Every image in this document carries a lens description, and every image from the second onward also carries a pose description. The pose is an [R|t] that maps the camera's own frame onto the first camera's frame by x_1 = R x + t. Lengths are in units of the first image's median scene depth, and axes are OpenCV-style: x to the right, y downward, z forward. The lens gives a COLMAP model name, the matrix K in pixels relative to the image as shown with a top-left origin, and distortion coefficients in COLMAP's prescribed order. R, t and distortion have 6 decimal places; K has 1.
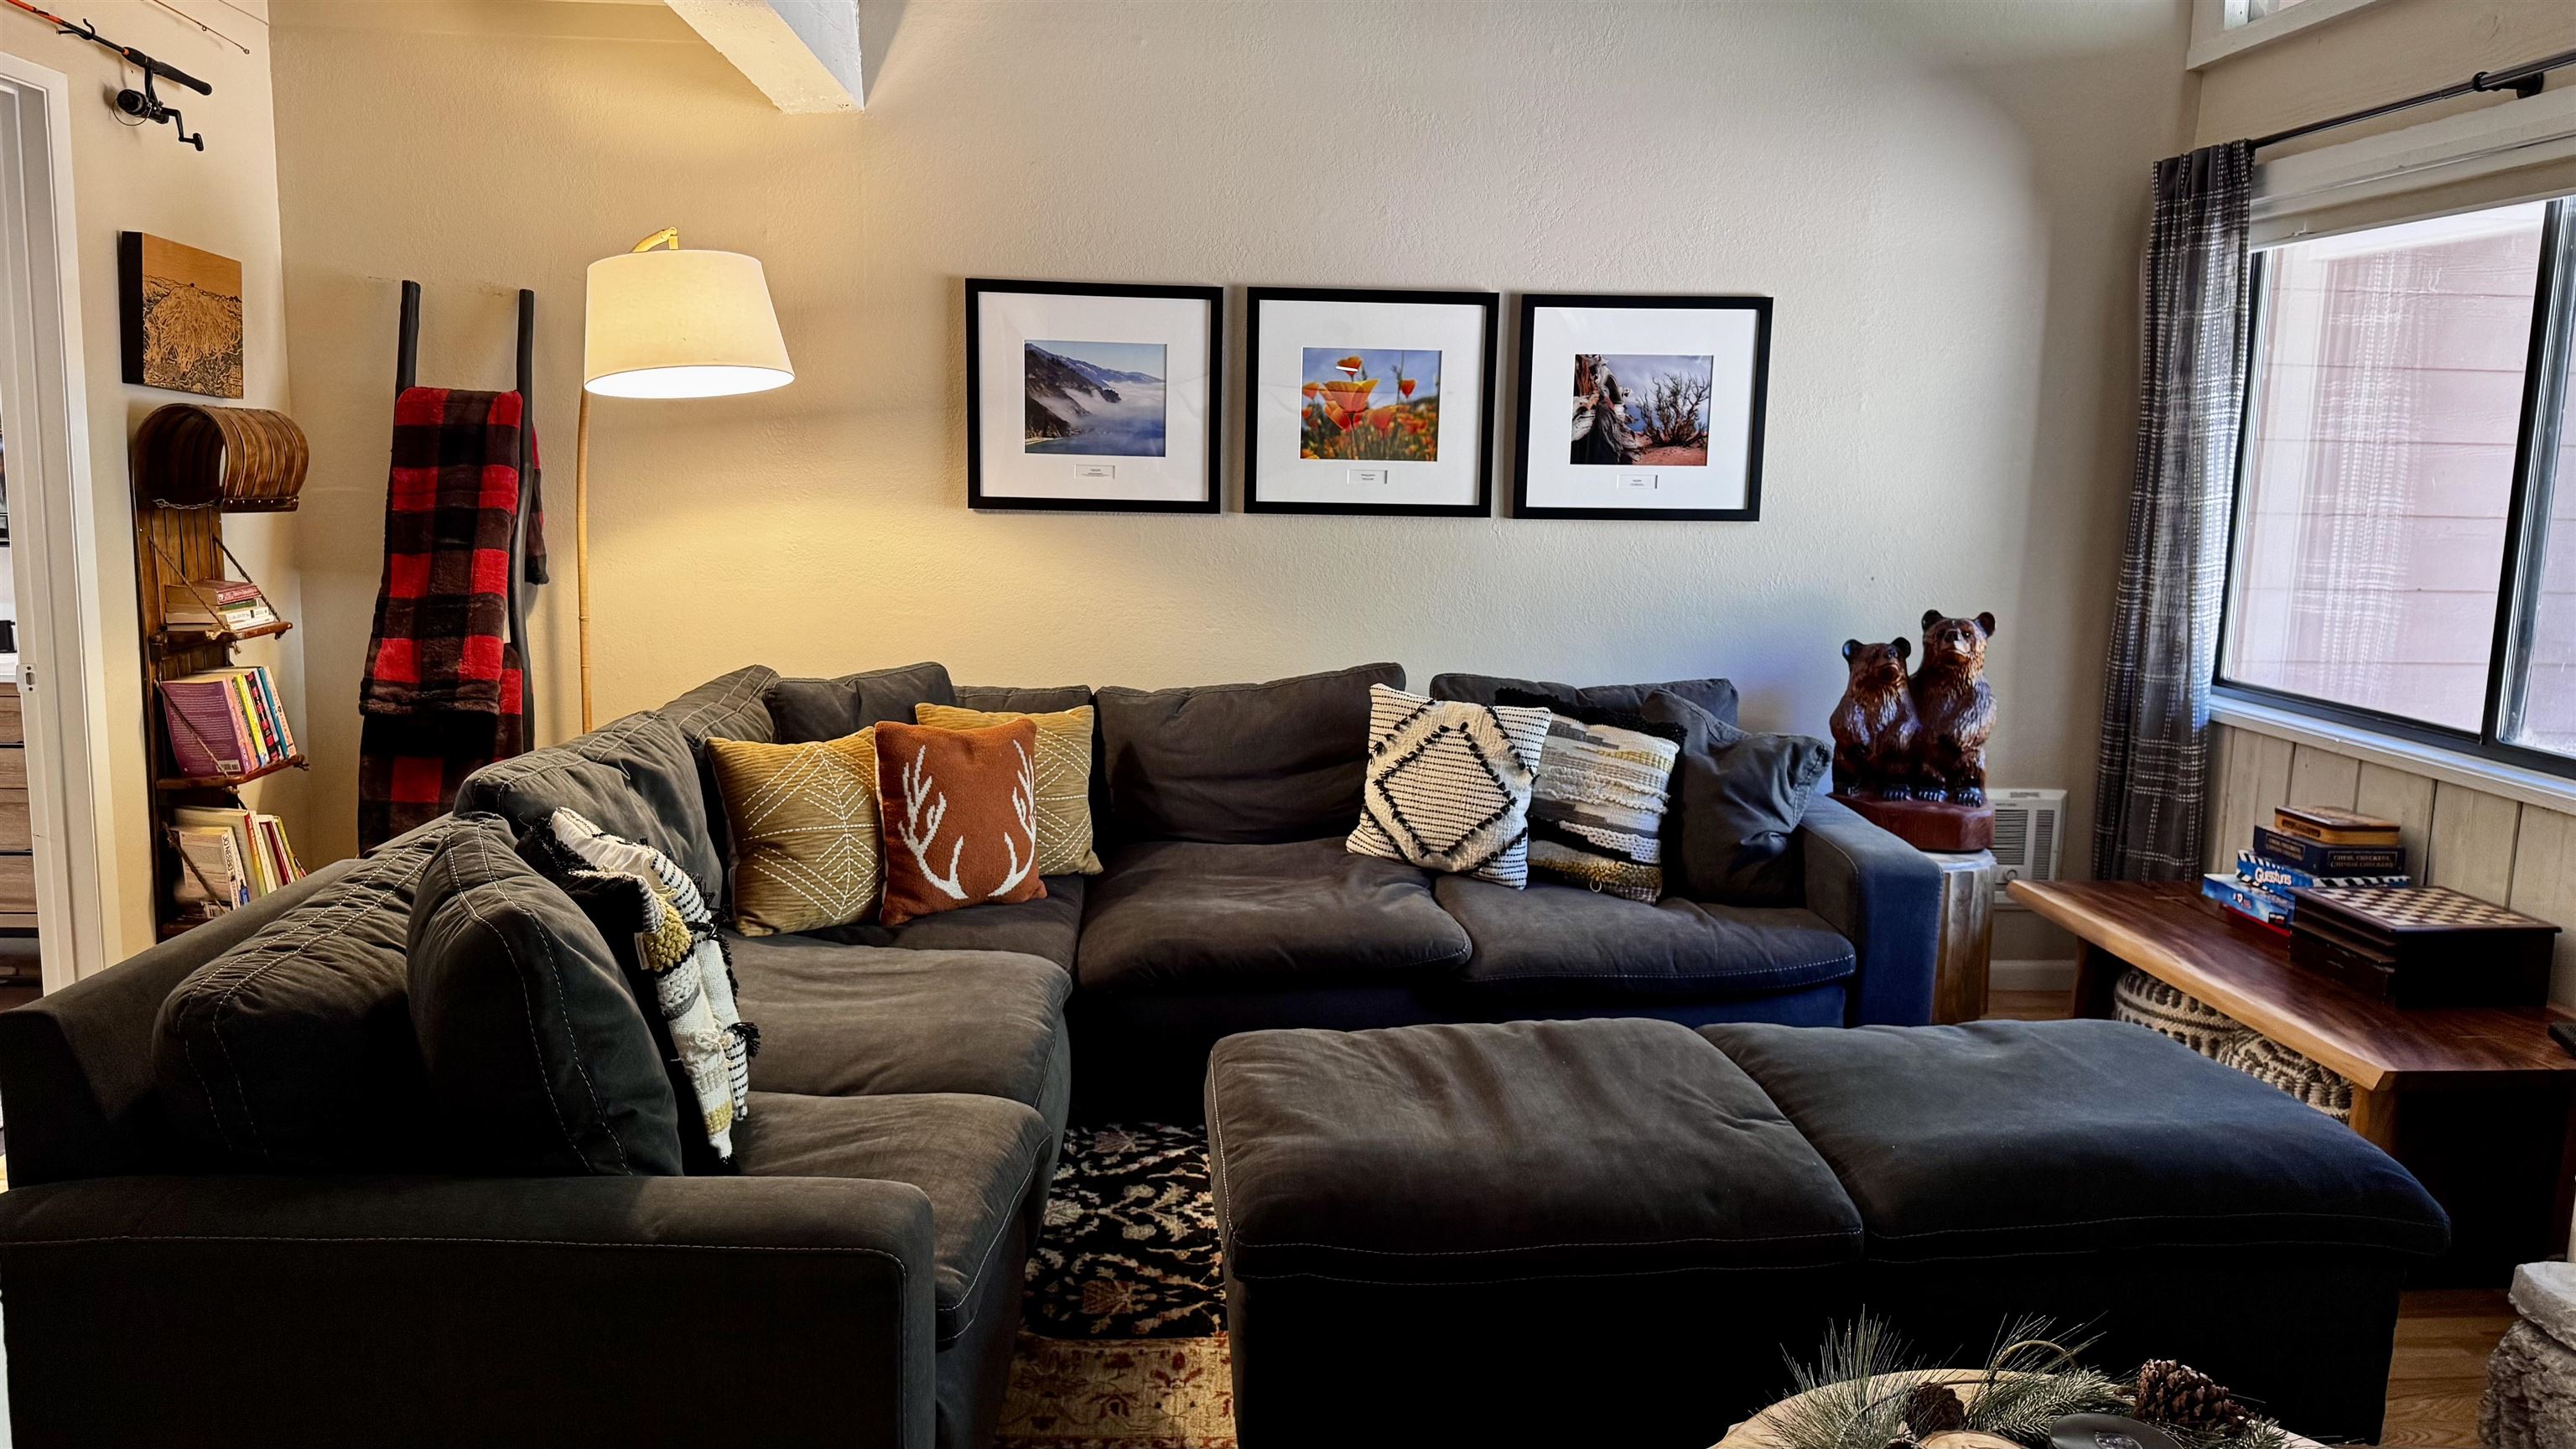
lens RADIAL K [[1794.3, 0, 1288.0], [0, 1794.3, 724.5], [0, 0, 1]] dist [0.103331, -0.154278]
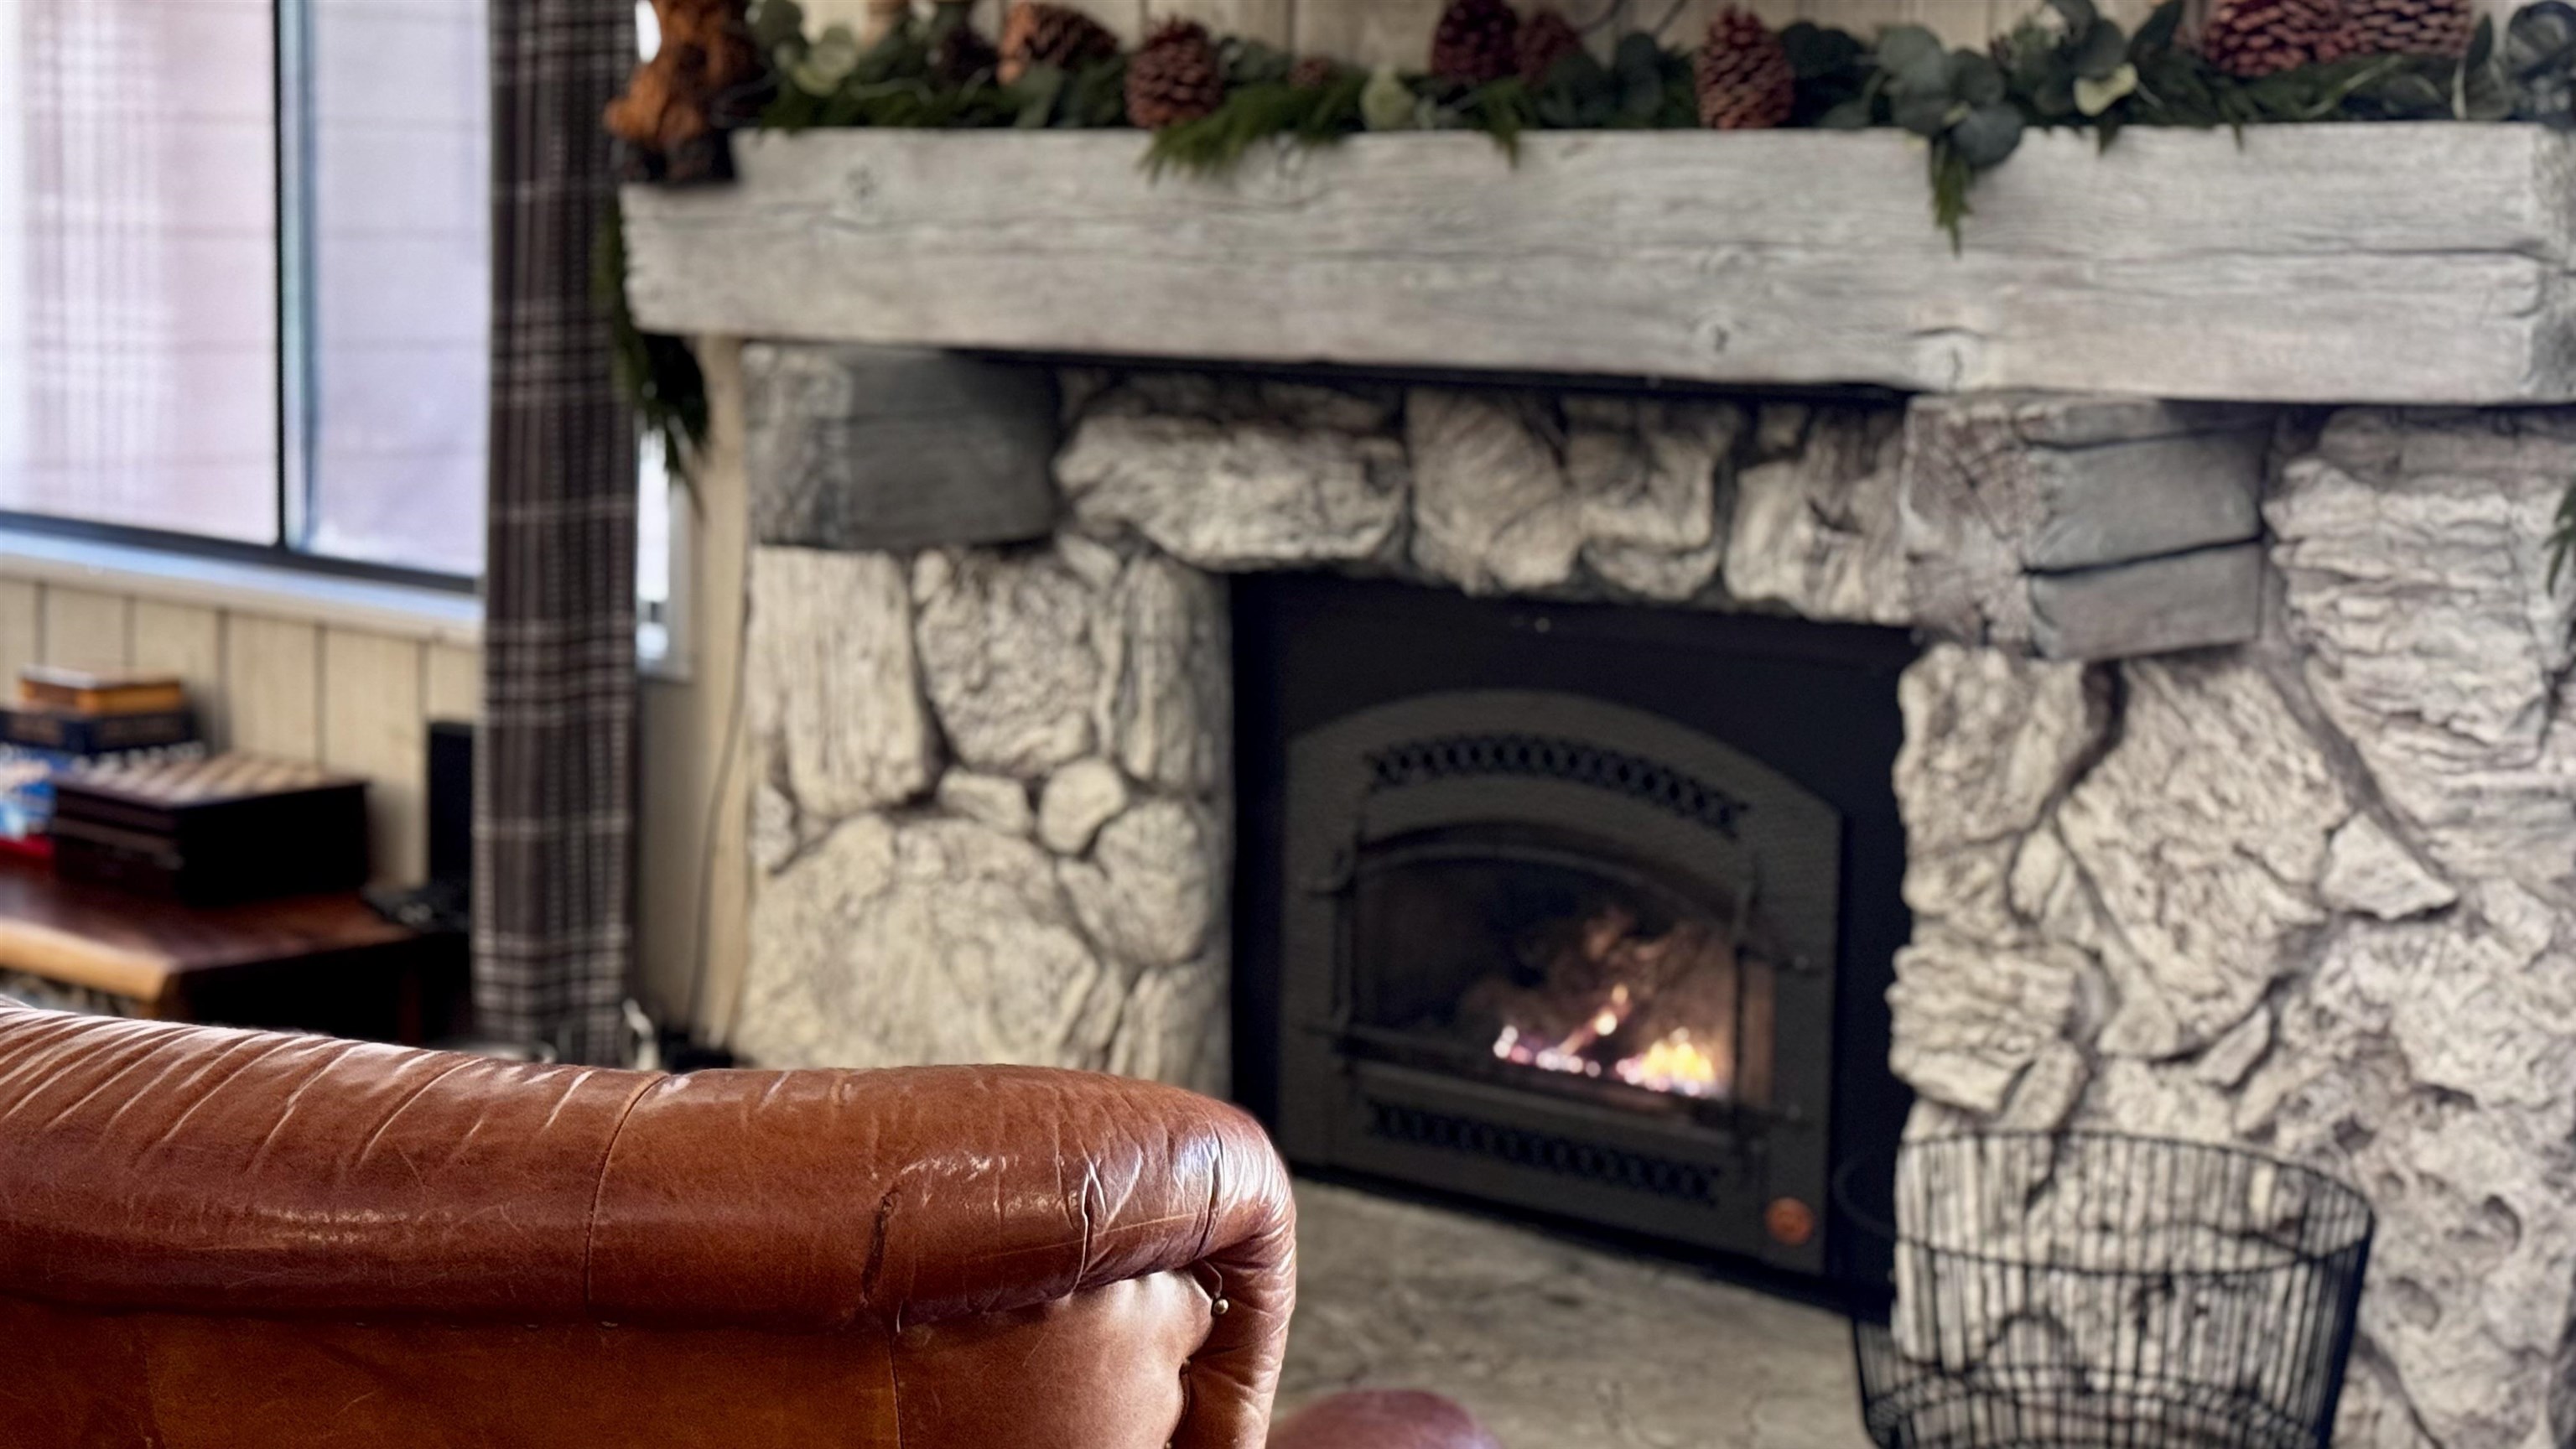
lens RADIAL K [[4432.2, 0, 1287.7], [0, 4432.2, 734.1], [0, 0, 1]] dist [0.139738, 0.026138]
pose [[0.726247, -0.092242, 0.681217, -0.218360], [0.092748, 0.995044, 0.035857, 0.047254], [-0.681148, 0.037140, 0.731203, -0.466748]]
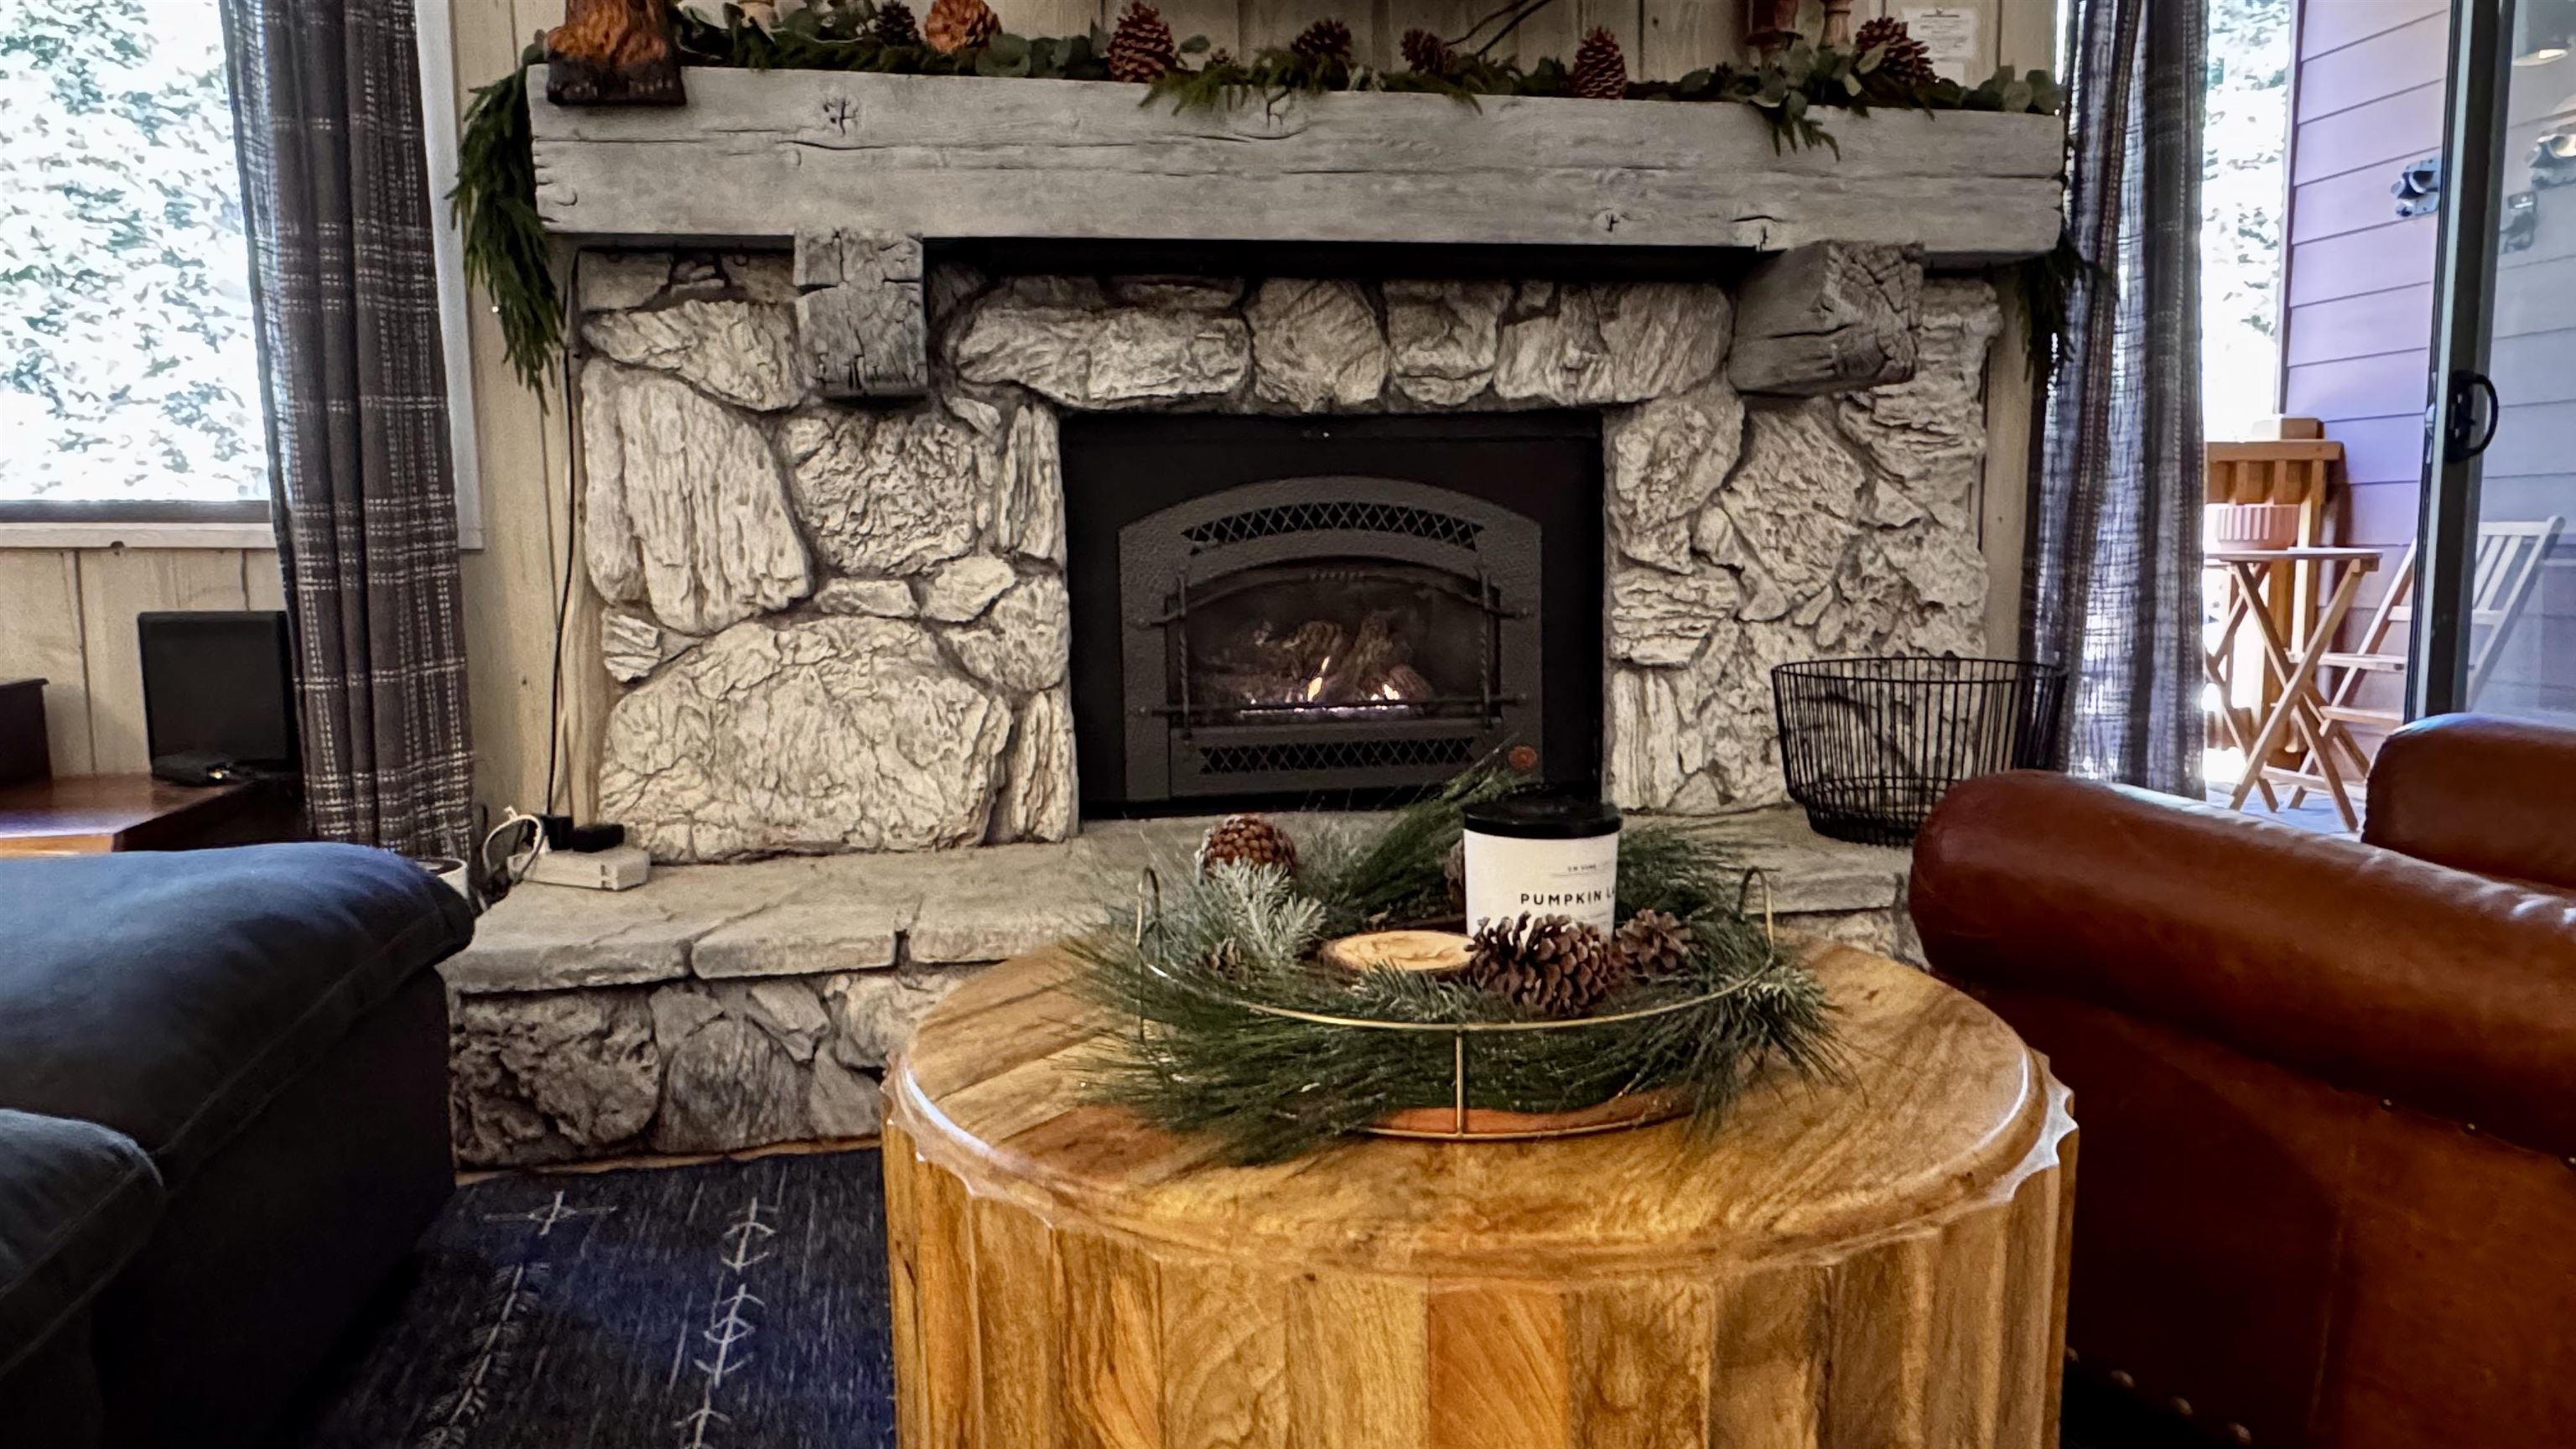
lens RADIAL K [[1608.2, 0, 1271.4], [0, 1608.2, 728.5], [0, 0, 1]] dist [-0.004730, 0.001078]
pose [[-0.126173, -0.133845, 0.982937, -0.079849], [0.147726, 0.977273, 0.152037, 0.079520], [-0.980947, 0.164389, -0.103533, 0.397177]]
